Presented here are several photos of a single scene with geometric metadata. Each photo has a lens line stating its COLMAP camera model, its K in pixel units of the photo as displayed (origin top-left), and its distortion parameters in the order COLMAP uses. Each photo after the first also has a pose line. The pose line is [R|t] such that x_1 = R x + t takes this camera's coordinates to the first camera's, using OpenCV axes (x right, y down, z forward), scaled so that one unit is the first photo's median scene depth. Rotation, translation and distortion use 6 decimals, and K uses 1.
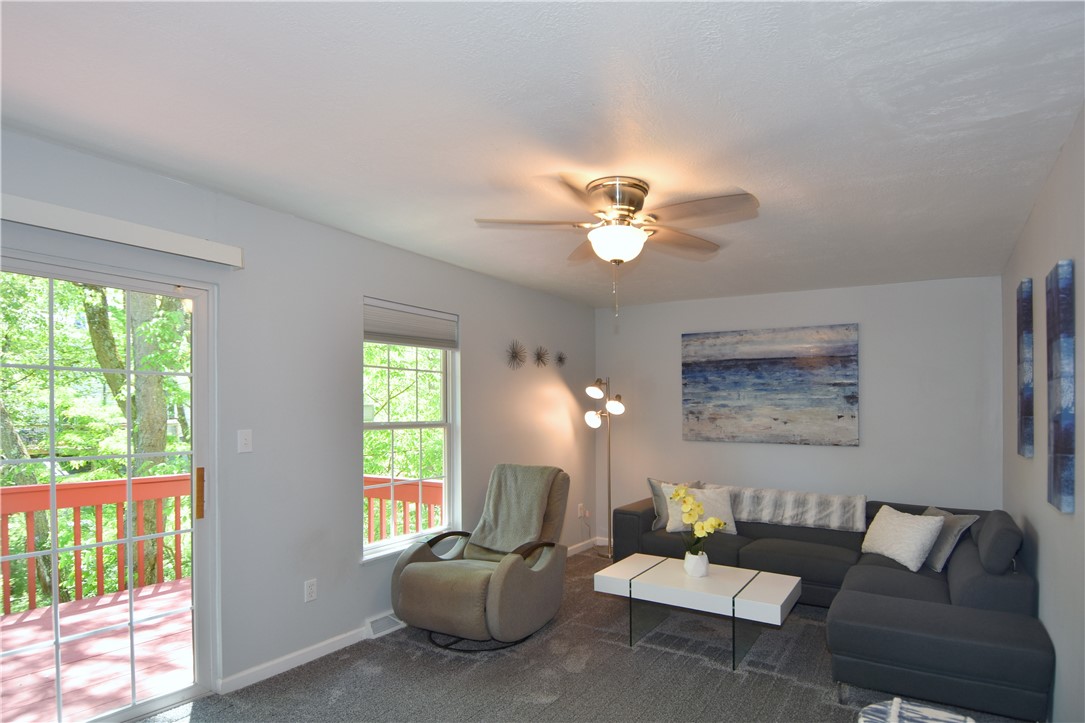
lens RADIAL K [[581.5, 0, 551.9], [0, 581.5, 400.4], [0, 0, 1]] dist [0.036433, -0.025767]
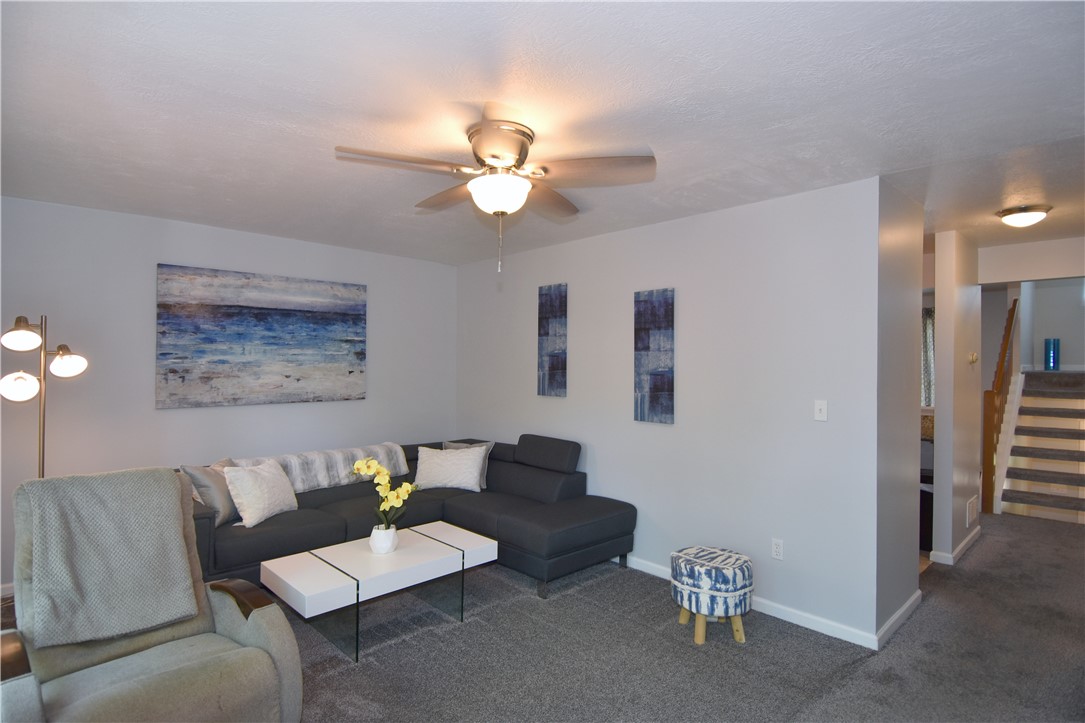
lens RADIAL K [[581.5, 0, 547.3], [0, 581.5, 359.9], [0, 0, 1]] dist [0.036433, -0.025767]
pose [[0.247730, -0.001875, 0.968827, -0.403082], [-0.011642, 0.999920, 0.004912, -0.003013], [-0.968759, -0.012496, 0.247689, 0.380328]]
